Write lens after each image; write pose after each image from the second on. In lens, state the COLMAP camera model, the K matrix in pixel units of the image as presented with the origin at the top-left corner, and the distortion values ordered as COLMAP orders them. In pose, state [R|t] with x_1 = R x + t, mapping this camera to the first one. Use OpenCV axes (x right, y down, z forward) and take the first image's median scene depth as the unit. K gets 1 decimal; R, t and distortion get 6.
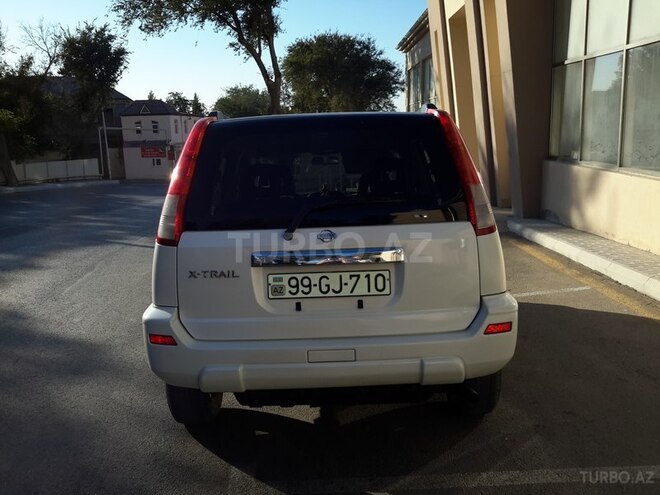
lens RADIAL K [[628.9, 0, 343.4], [0, 628.9, 255.3], [0, 0, 1]] dist [0.002713, -0.013565]
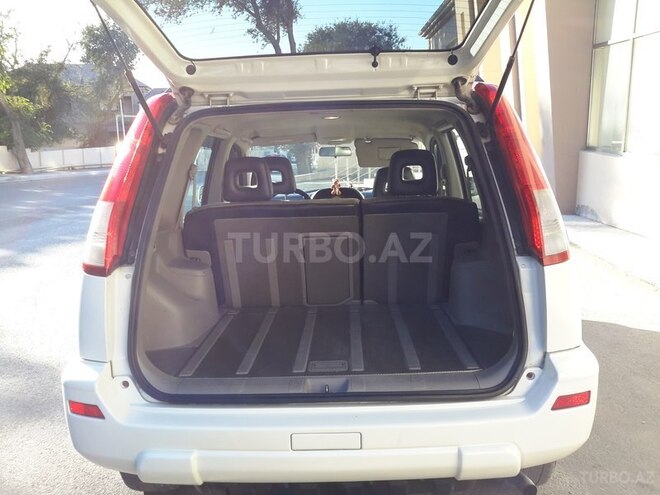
lens RADIAL K [[621.3, 0, 330.0], [0, 621.3, 247.5], [0, 0, 1]] dist [0.079356, -0.213310]
pose [[0.998581, 0.013533, -0.051509, 0.005139], [-0.013236, 0.999894, 0.006101, -0.015899], [0.051587, -0.005411, 0.998654, 0.094824]]
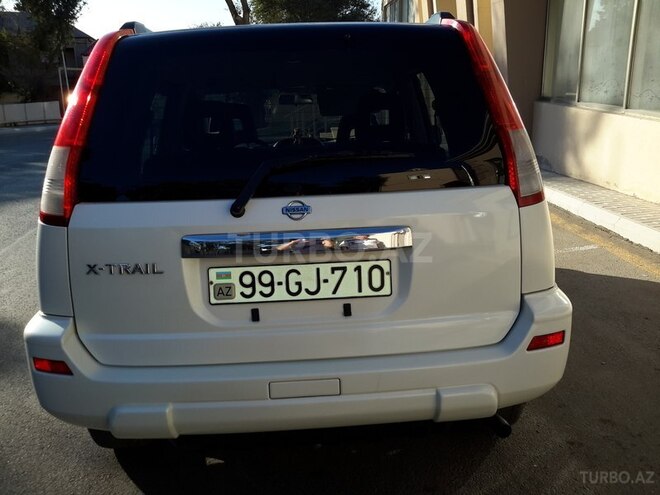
lens RADIAL K [[621.3, 0, 330.0], [0, 621.3, 247.5], [0, 0, 1]] dist [0.079356, -0.213310]
pose [[0.999780, -0.005136, 0.020348, -0.001456], [0.003571, 0.997086, 0.076206, -0.012029], [-0.020680, -0.076116, 0.996884, 0.101382]]
